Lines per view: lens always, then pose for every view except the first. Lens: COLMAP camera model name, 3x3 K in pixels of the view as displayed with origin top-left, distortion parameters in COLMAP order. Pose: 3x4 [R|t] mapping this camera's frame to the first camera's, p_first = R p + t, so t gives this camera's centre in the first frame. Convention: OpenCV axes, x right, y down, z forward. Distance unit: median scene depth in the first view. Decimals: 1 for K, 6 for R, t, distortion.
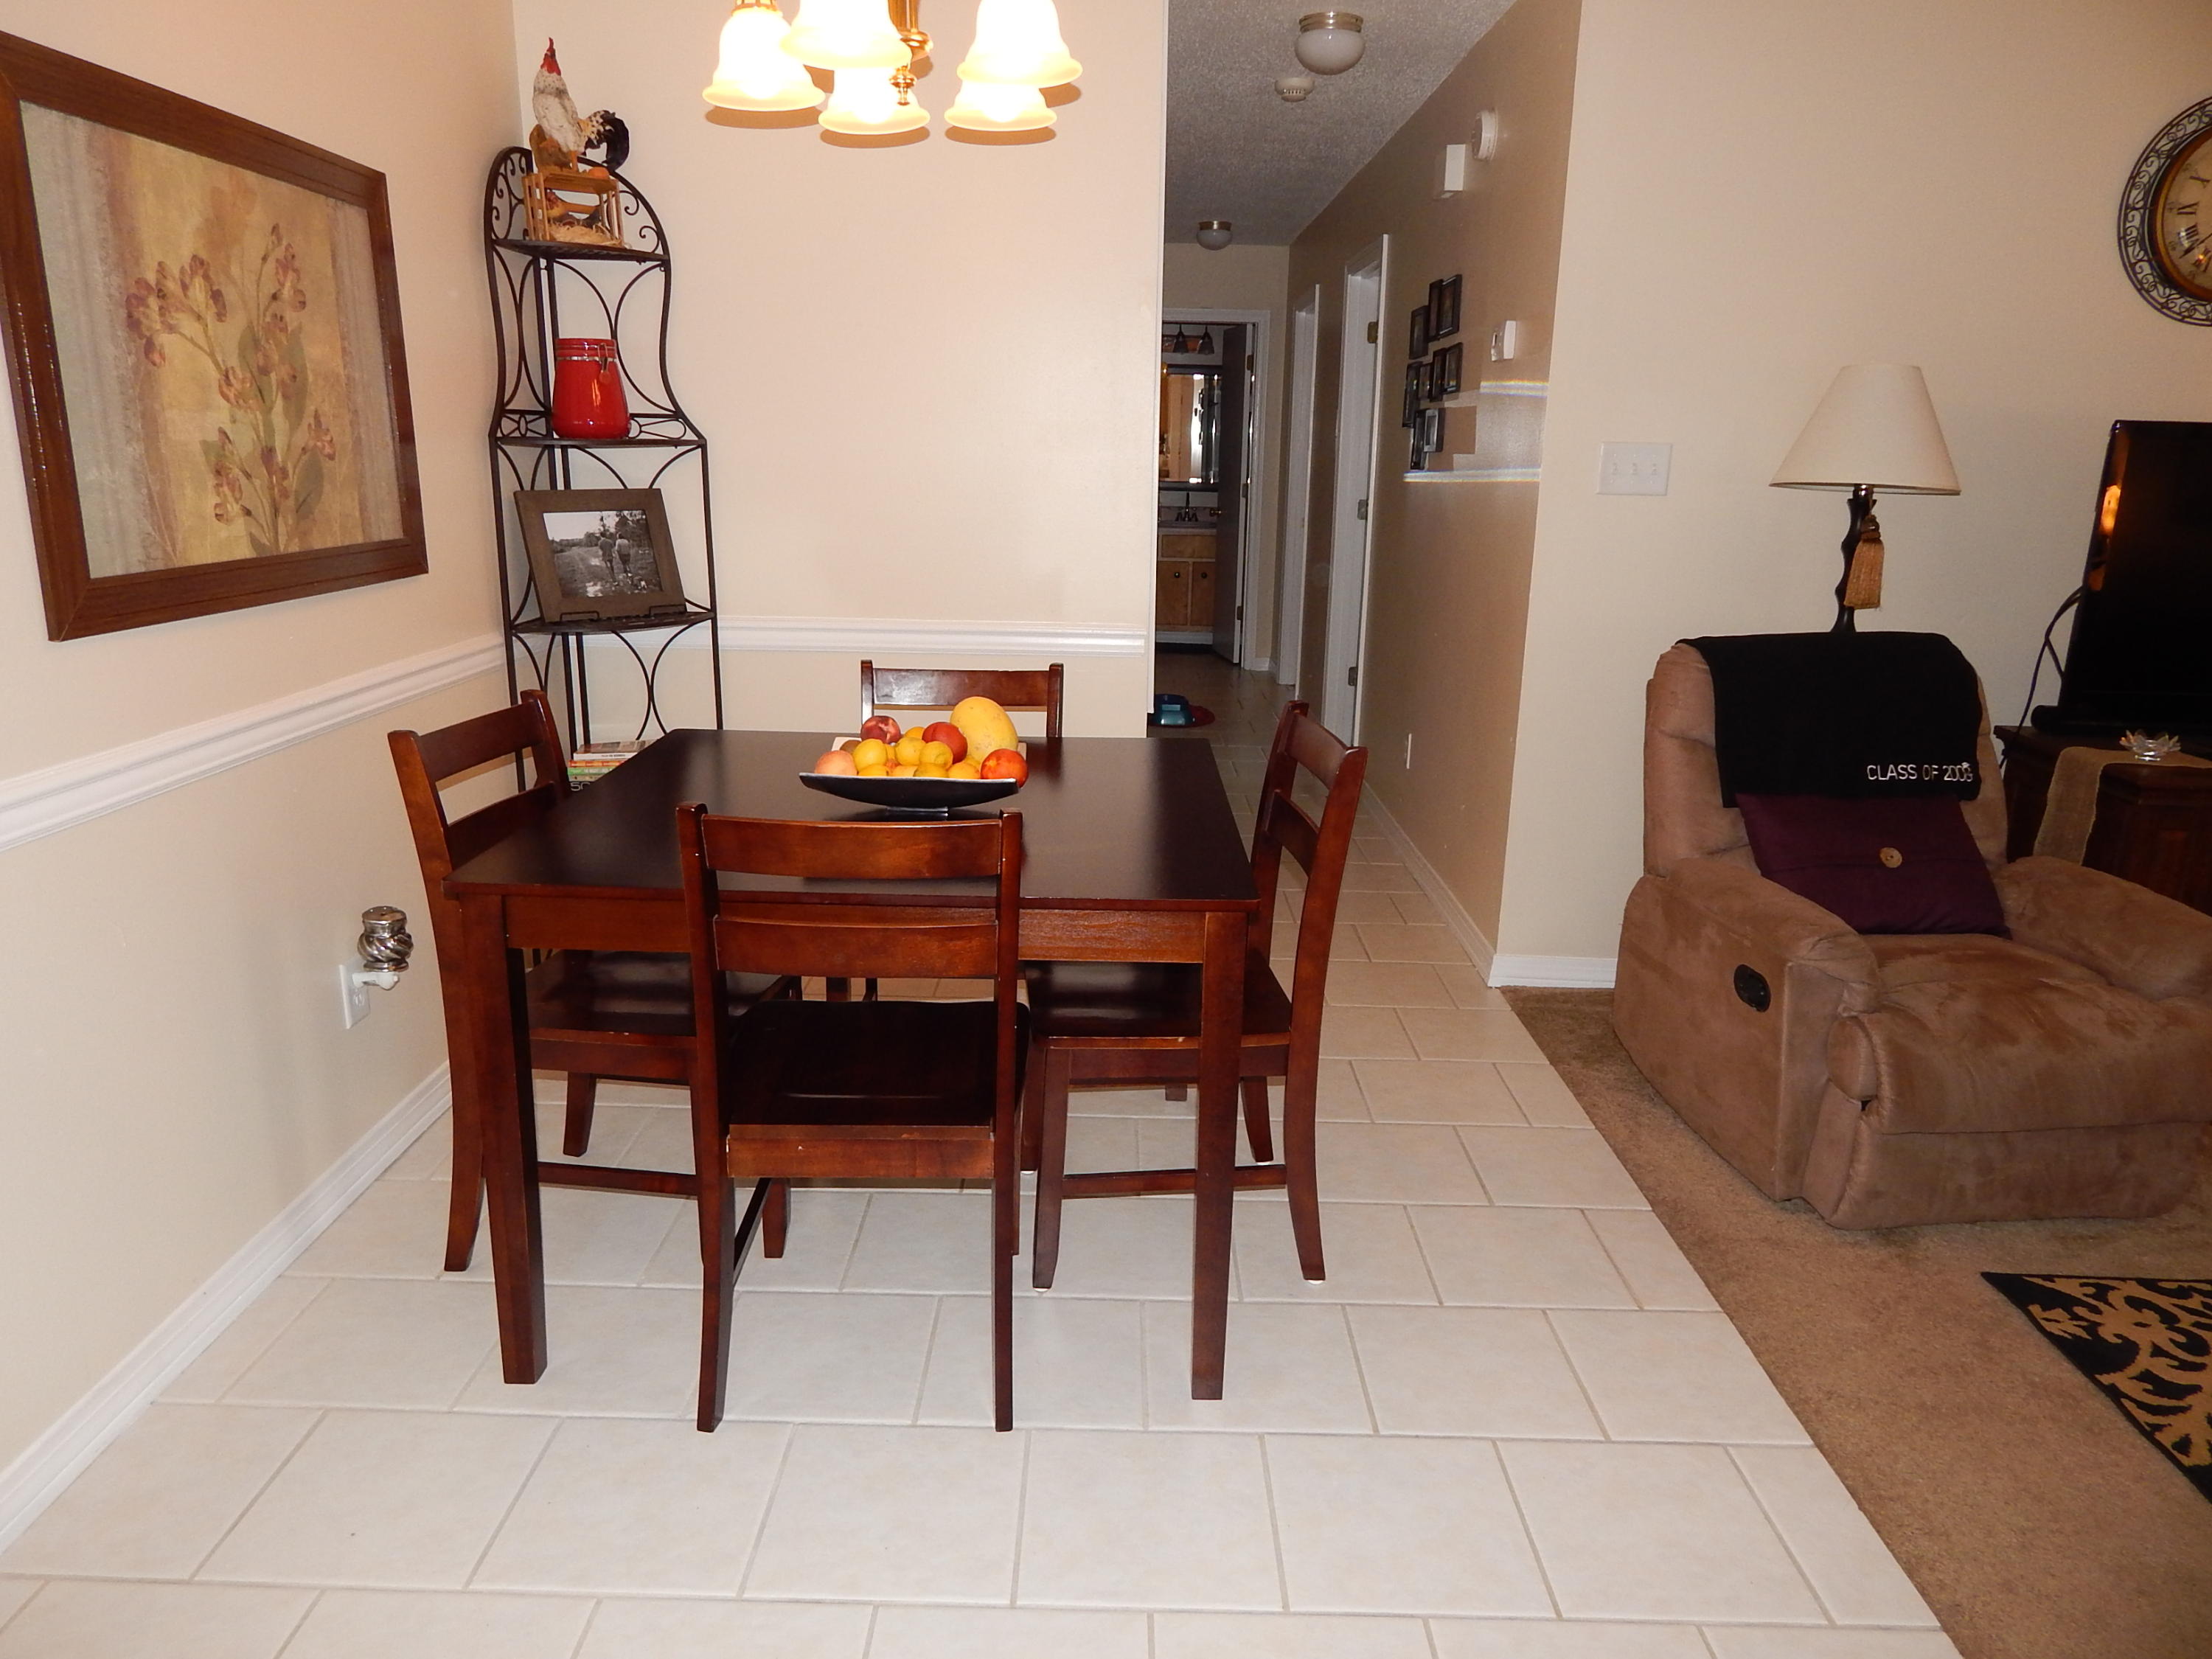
lens RADIAL K [[1456.6, 0, 1109.0], [0, 1456.6, 832.3], [0, 0, 1]] dist [0.001144, -0.005623]
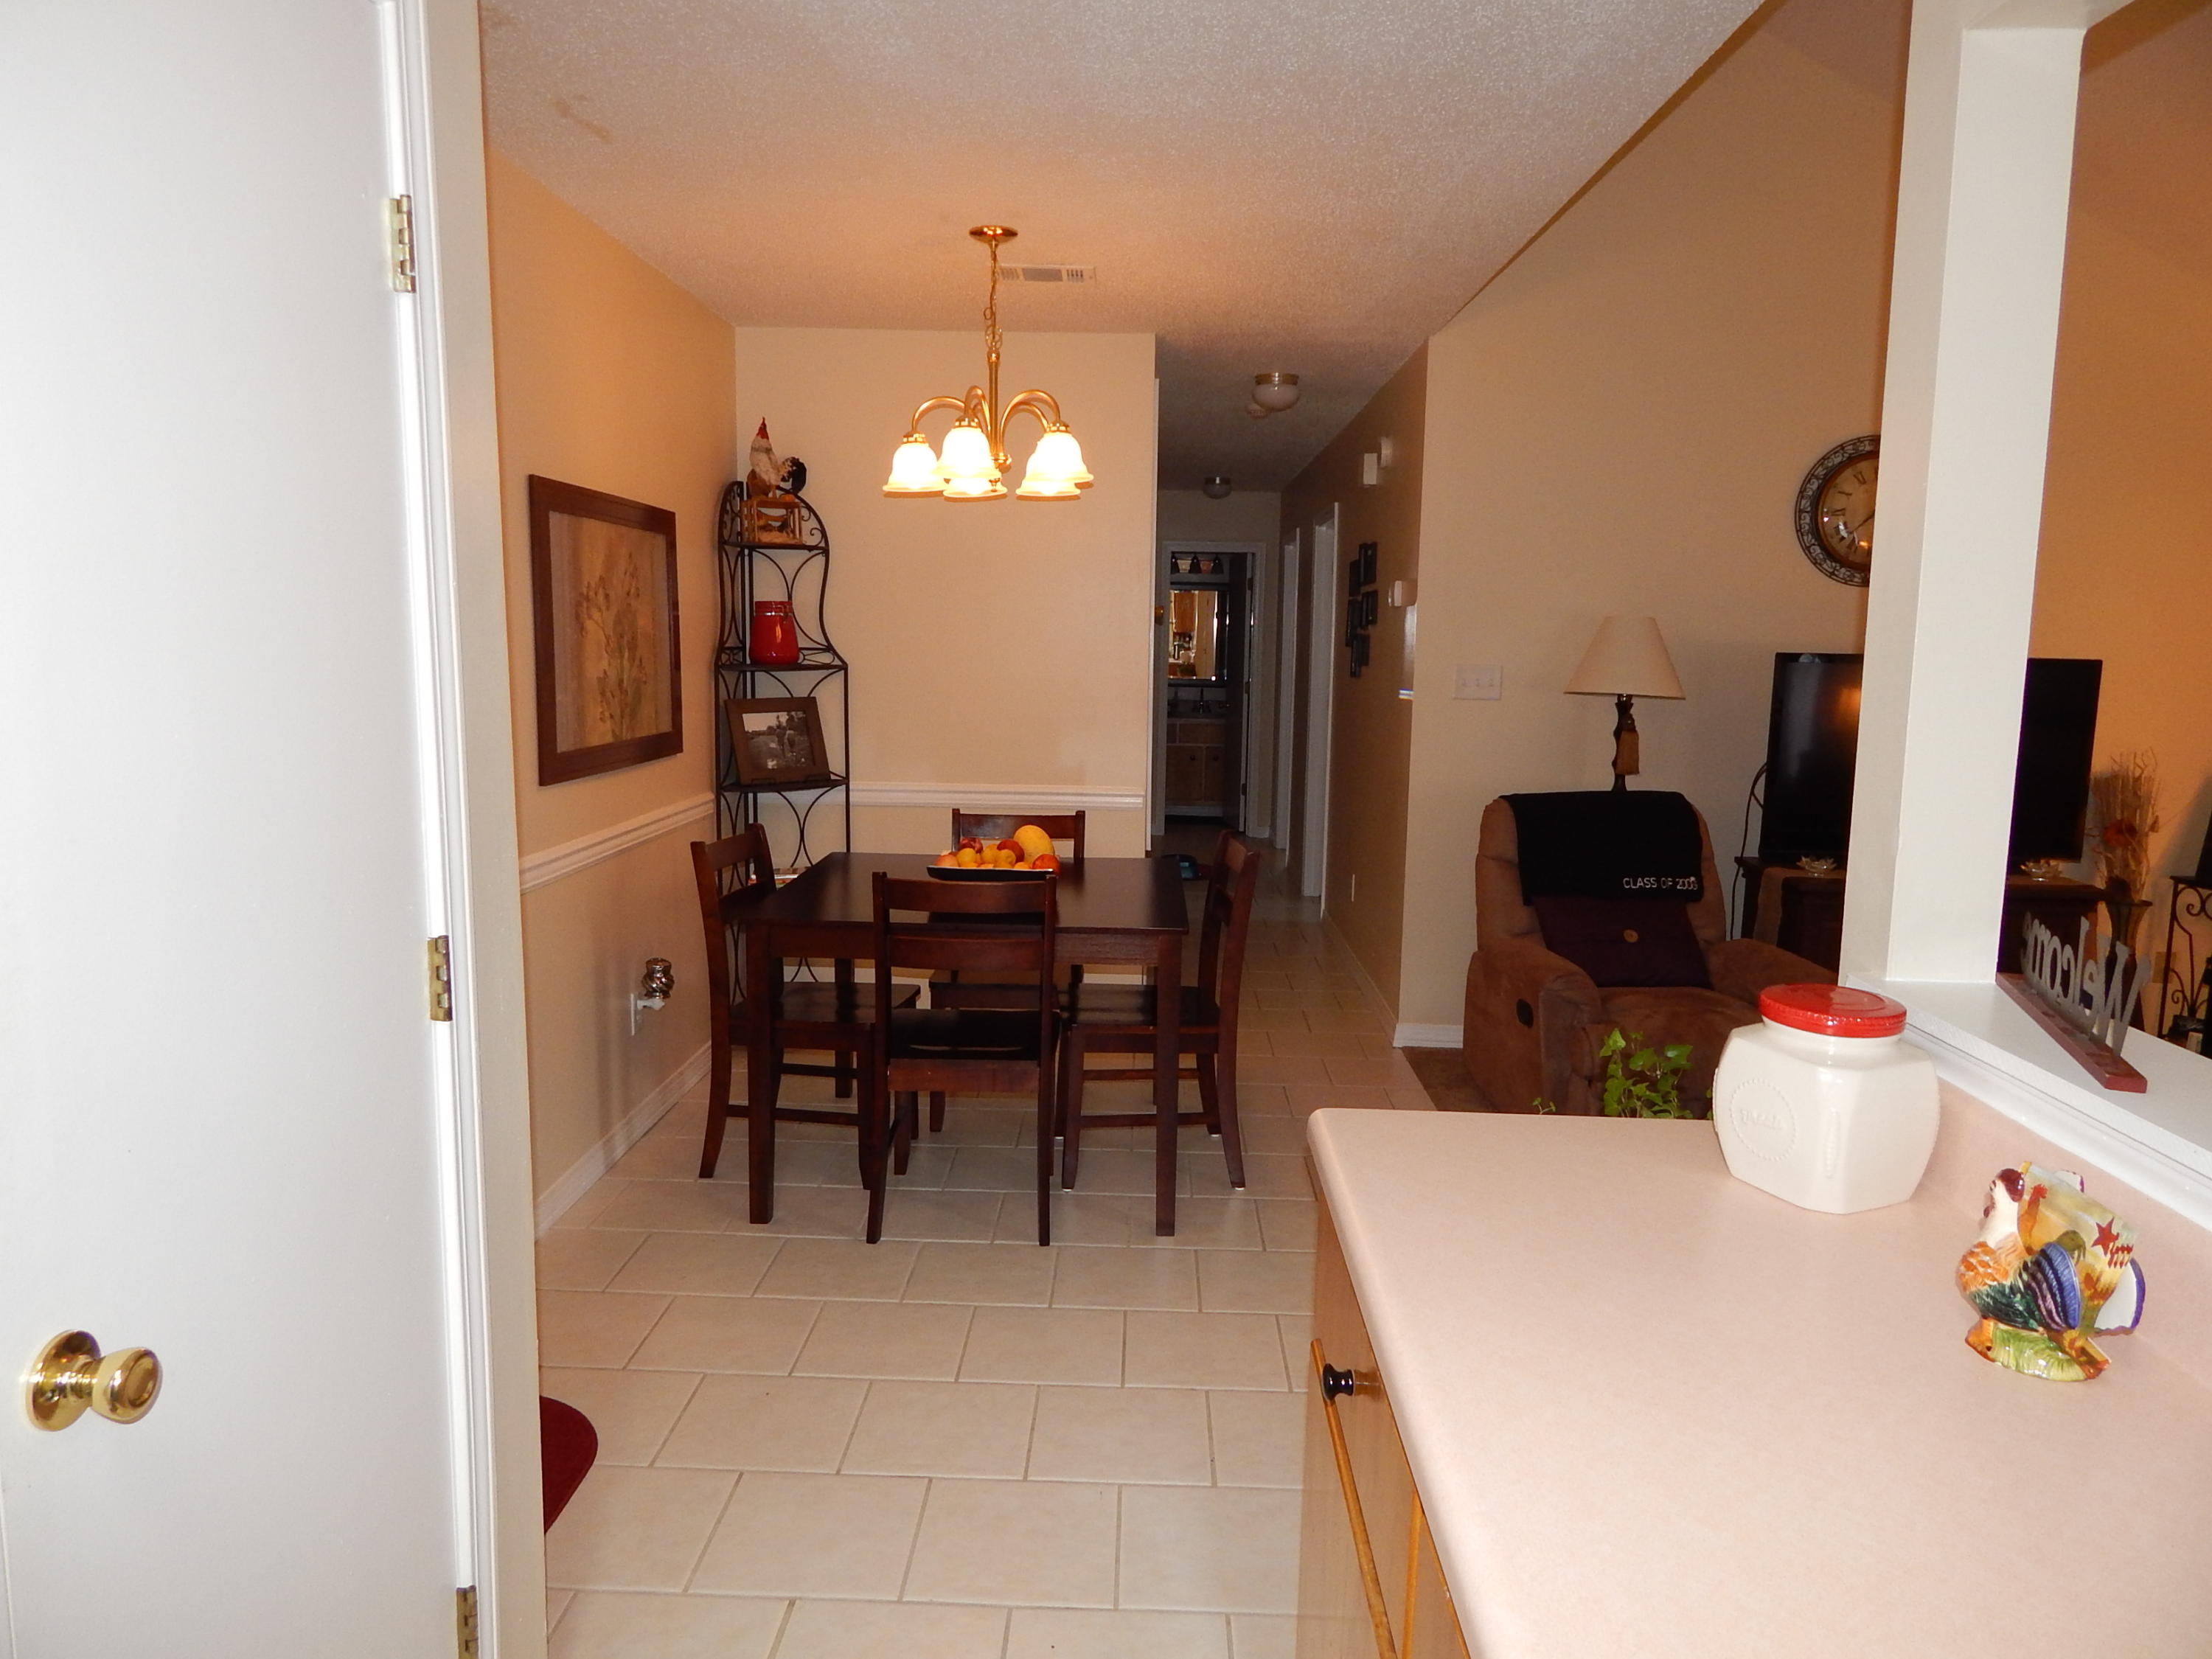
lens RADIAL K [[1465.8, 0, 1114.9], [0, 1465.8, 828.3], [0, 0, 1]] dist [-0.002566, -0.001572]
pose [[0.999761, 0.000284, -0.021864, 0.031654], [-0.003099, 0.991663, -0.128820, 0.097691], [0.021645, 0.128857, 0.991427, -0.505582]]
